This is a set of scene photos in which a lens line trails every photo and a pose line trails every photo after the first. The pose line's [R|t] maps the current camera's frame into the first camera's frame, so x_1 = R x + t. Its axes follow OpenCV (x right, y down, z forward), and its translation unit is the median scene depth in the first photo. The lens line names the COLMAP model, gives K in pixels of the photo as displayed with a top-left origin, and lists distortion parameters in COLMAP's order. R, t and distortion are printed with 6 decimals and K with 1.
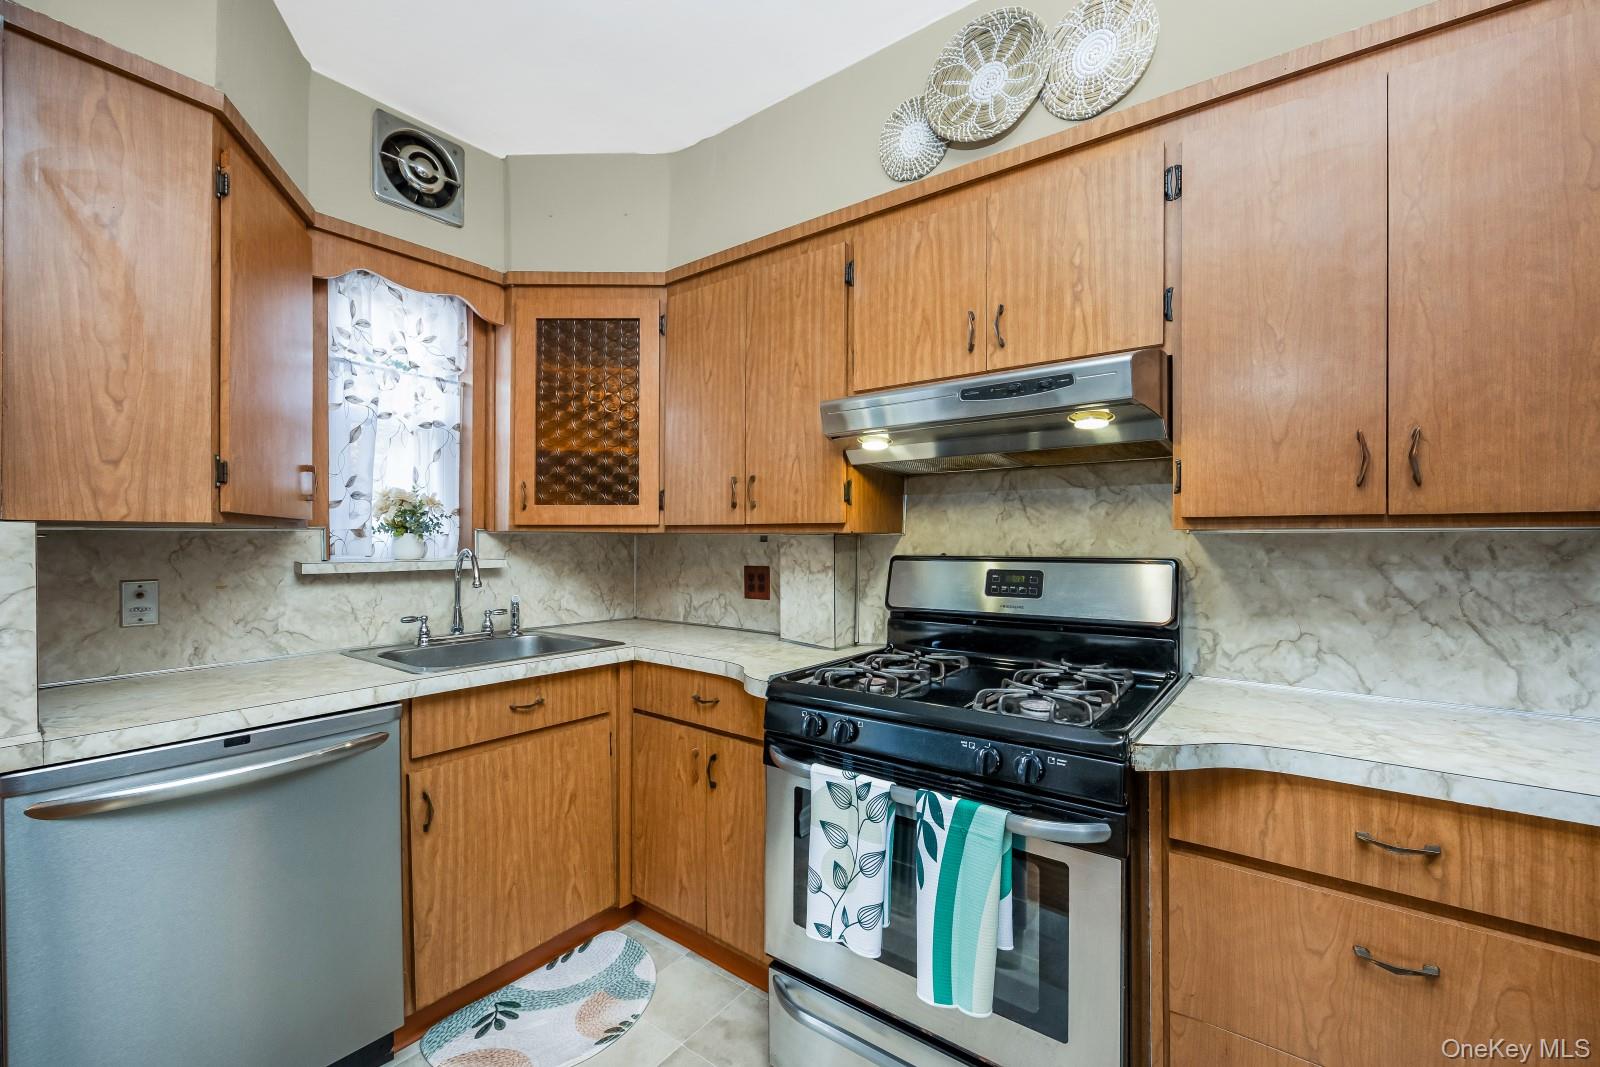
lens RADIAL K [[655.4, 0, 803.9], [0, 655.4, 540.0], [0, 0, 1]] dist [-0.004189, -0.000082]
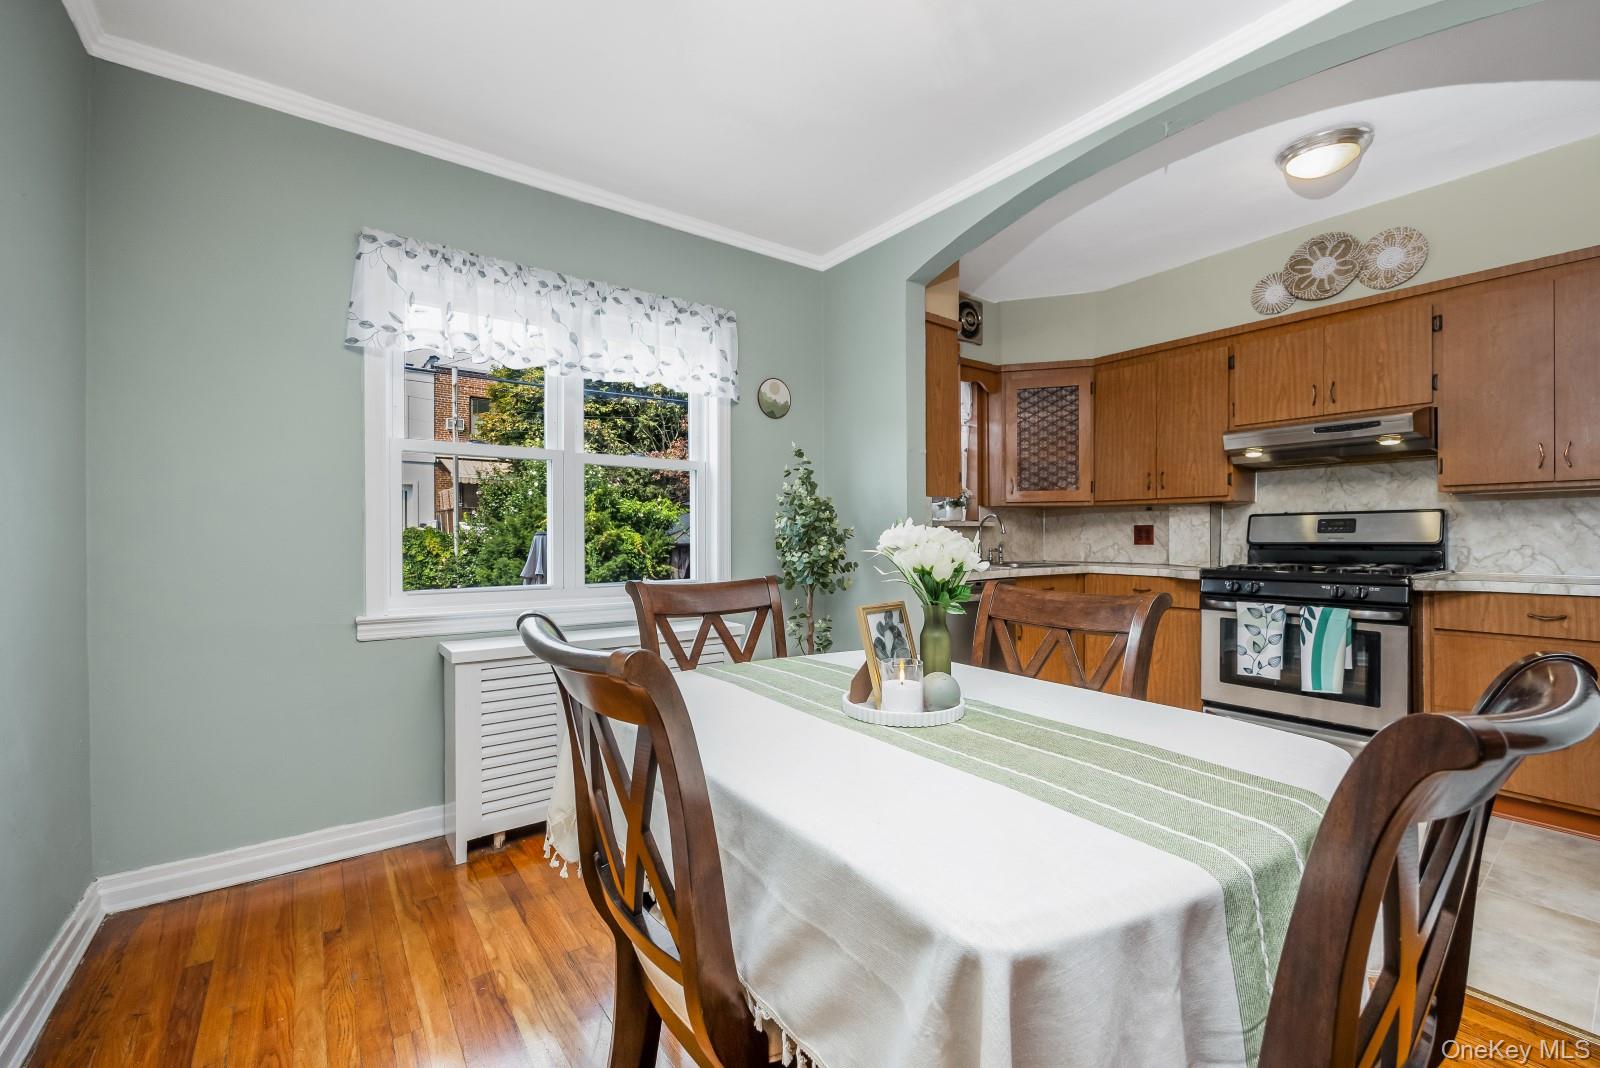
lens RADIAL K [[655.4, 0, 802.3], [0, 655.4, 535.7], [0, 0, 1]] dist [-0.004189, -0.000082]
pose [[0.955798, -0.003540, -0.294004, -0.638148], [0.003955, 0.999992, 0.000818, 0.096268], [0.293999, -0.001945, 0.955804, -1.329310]]
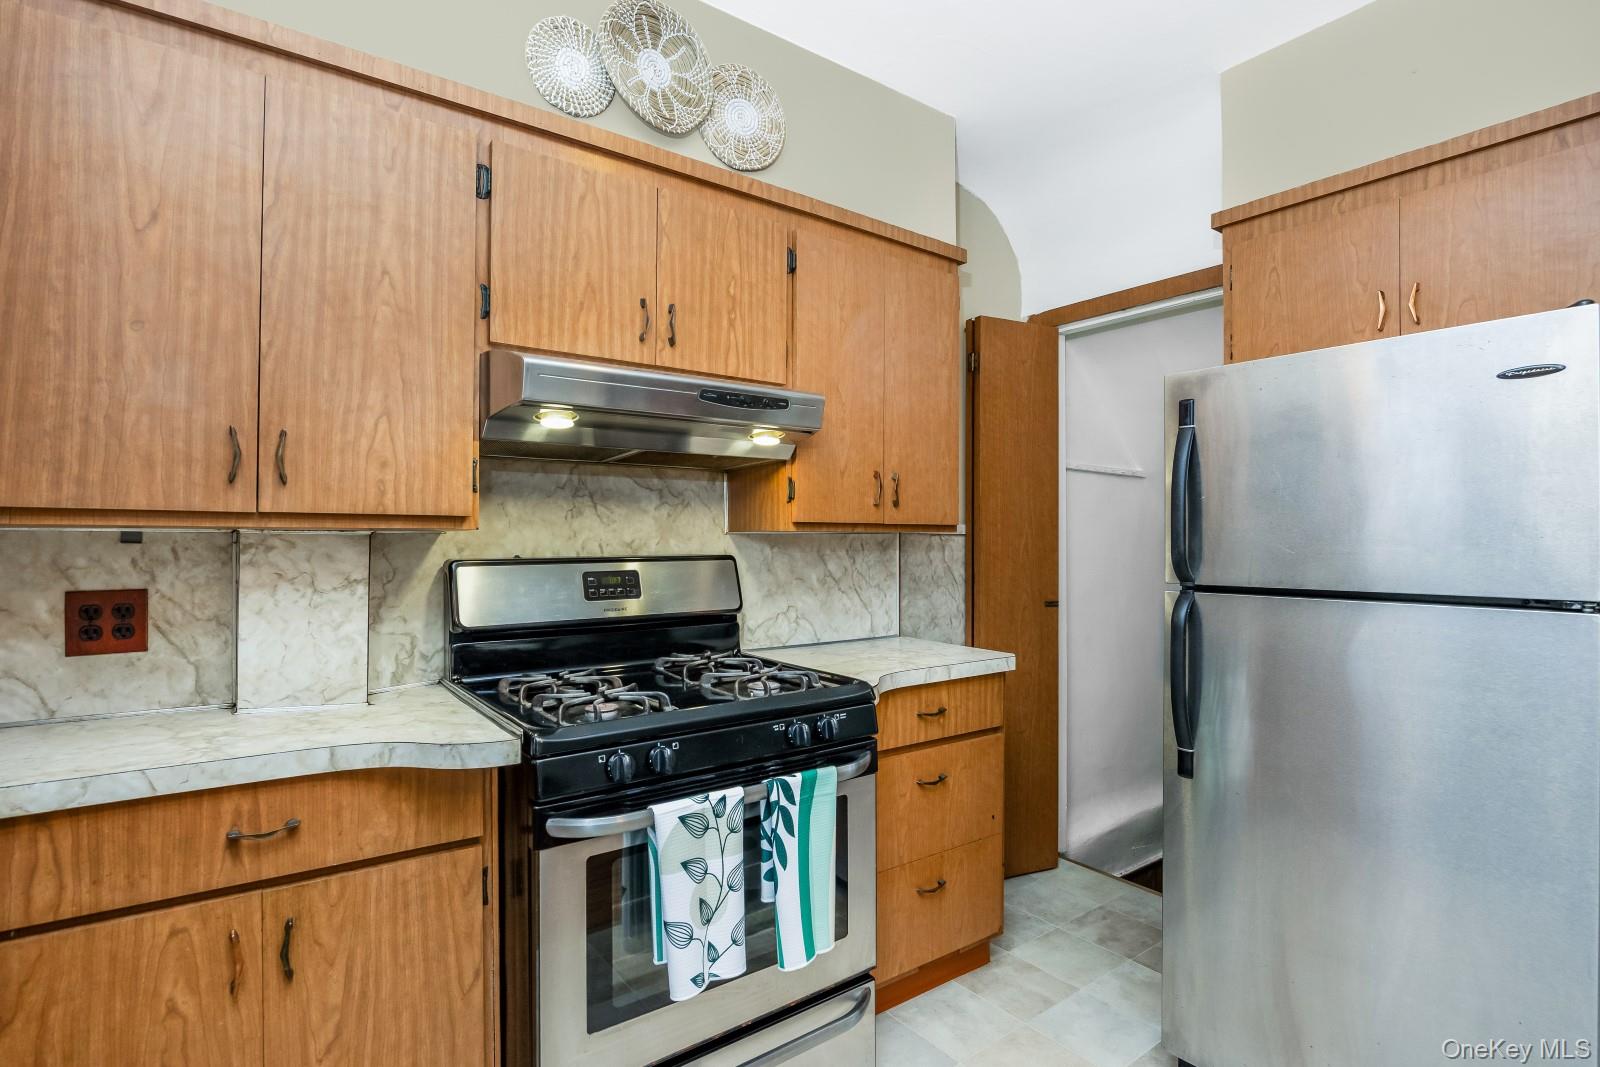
lens RADIAL K [[792.9, 0, 791.0], [0, 792.9, 536.4], [0, 0, 1]] dist [-0.011606, -0.001097]
pose [[0.292586, 0.002878, 0.956235, -0.779906], [0.000500, 0.999995, -0.003162, -0.000828], [-0.956239, 0.001403, 0.292583, 0.461384]]
